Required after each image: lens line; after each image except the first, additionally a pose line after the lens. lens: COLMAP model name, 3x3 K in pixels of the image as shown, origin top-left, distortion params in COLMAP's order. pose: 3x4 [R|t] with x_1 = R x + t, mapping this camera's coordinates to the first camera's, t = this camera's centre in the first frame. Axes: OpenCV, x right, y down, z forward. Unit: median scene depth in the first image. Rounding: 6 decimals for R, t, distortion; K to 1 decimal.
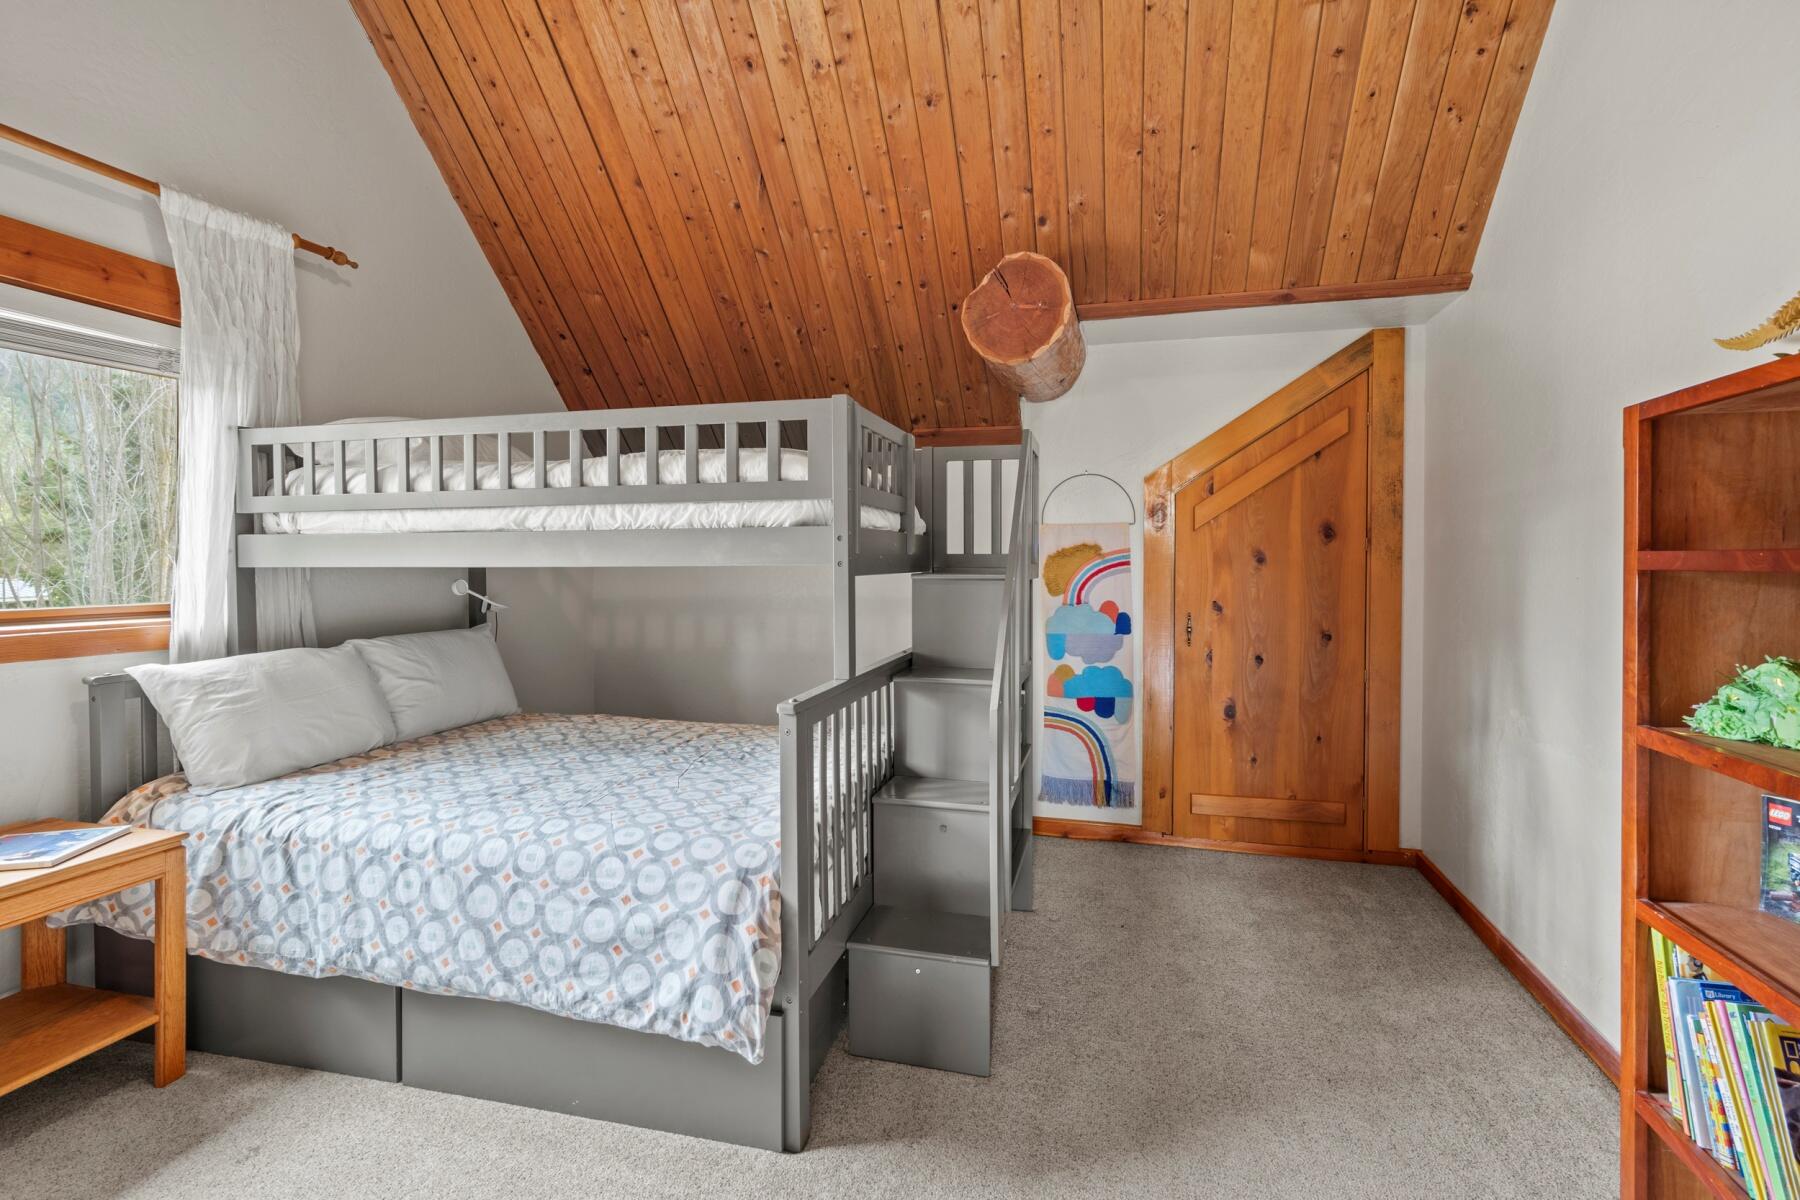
lens RADIAL K [[827.8, 0, 898.7], [0, 827.8, 562.8], [0, 0, 1]] dist [-0.007728, 0.003521]
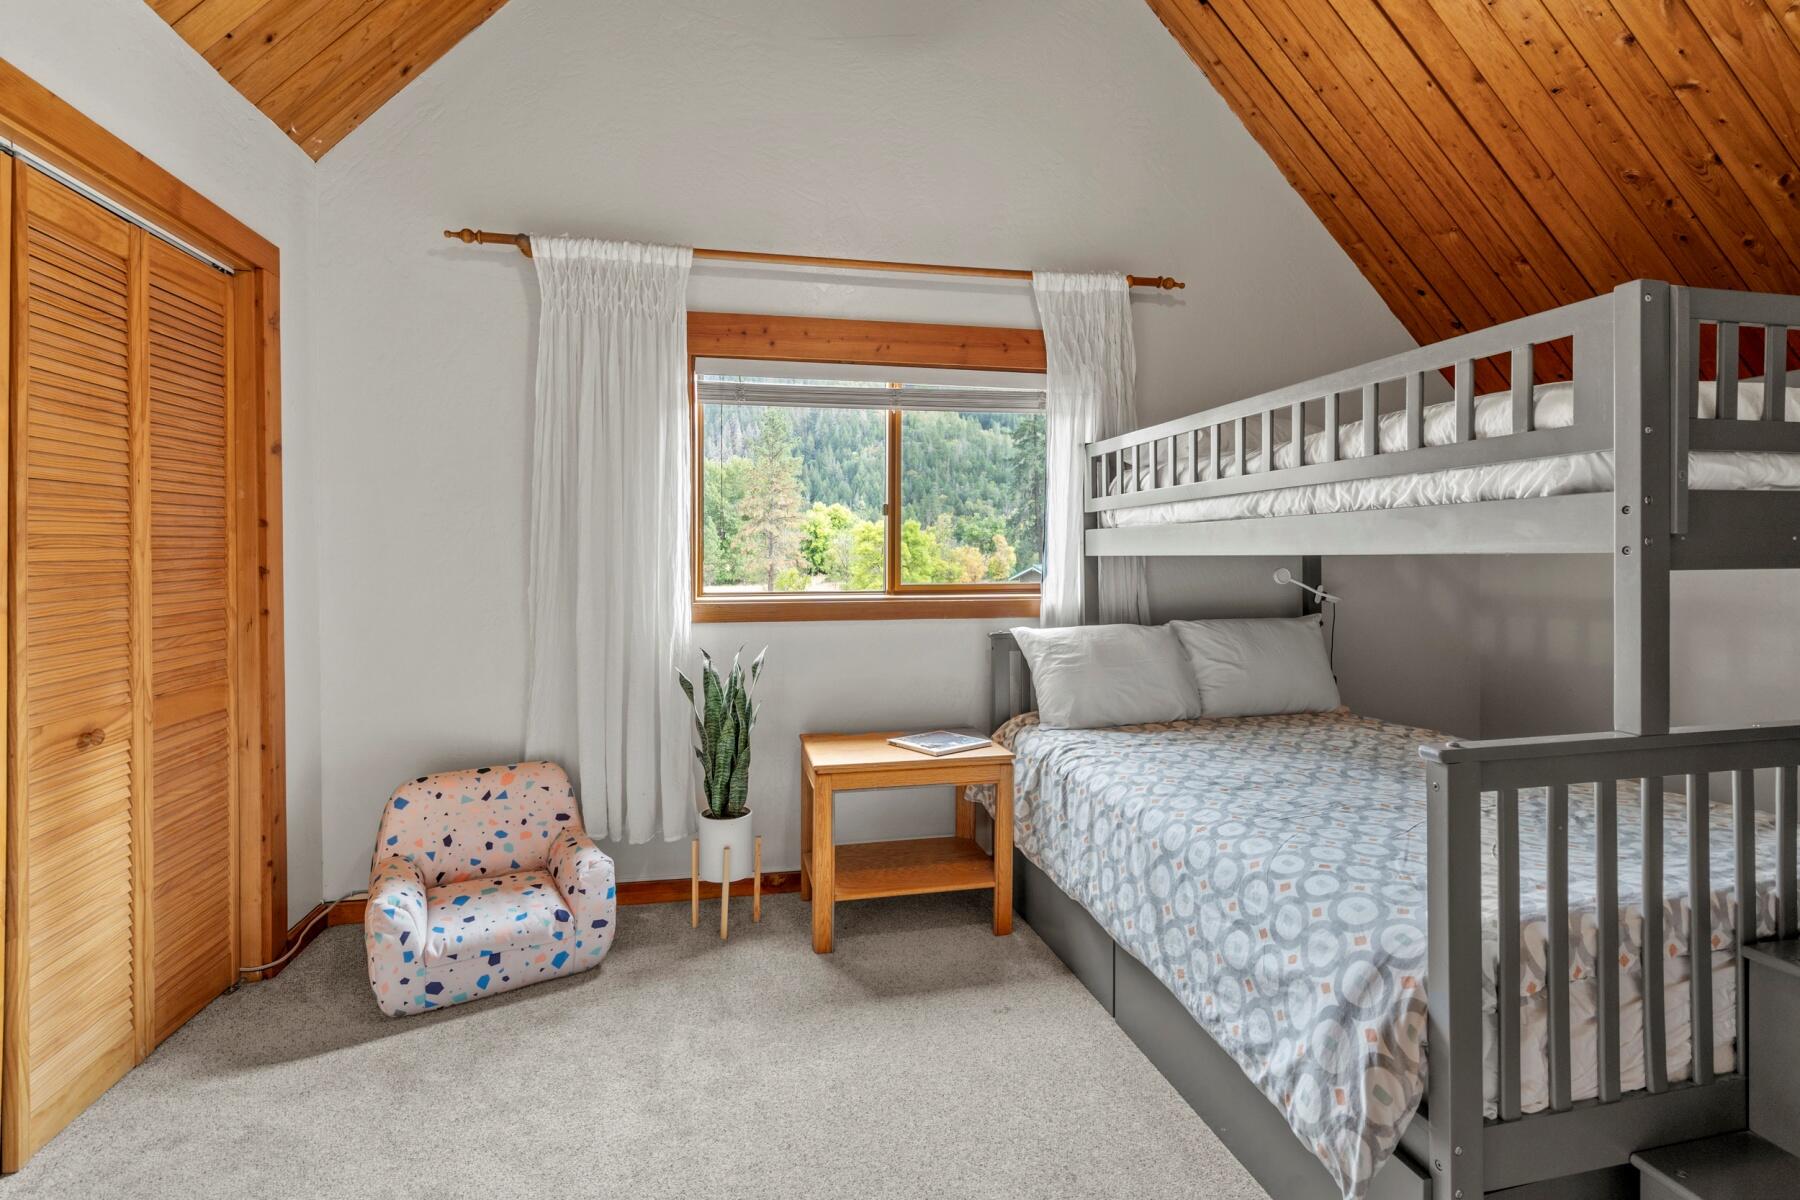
lens RADIAL K [[827.8, 0, 904.2], [0, 827.8, 555.0], [0, 0, 1]] dist [-0.007728, 0.003521]
pose [[0.457538, -0.000056, -0.889190, 0.219068], [0.003078, 0.999994, 0.001521, 0.001917], [0.889185, -0.003433, 0.457535, 0.205016]]
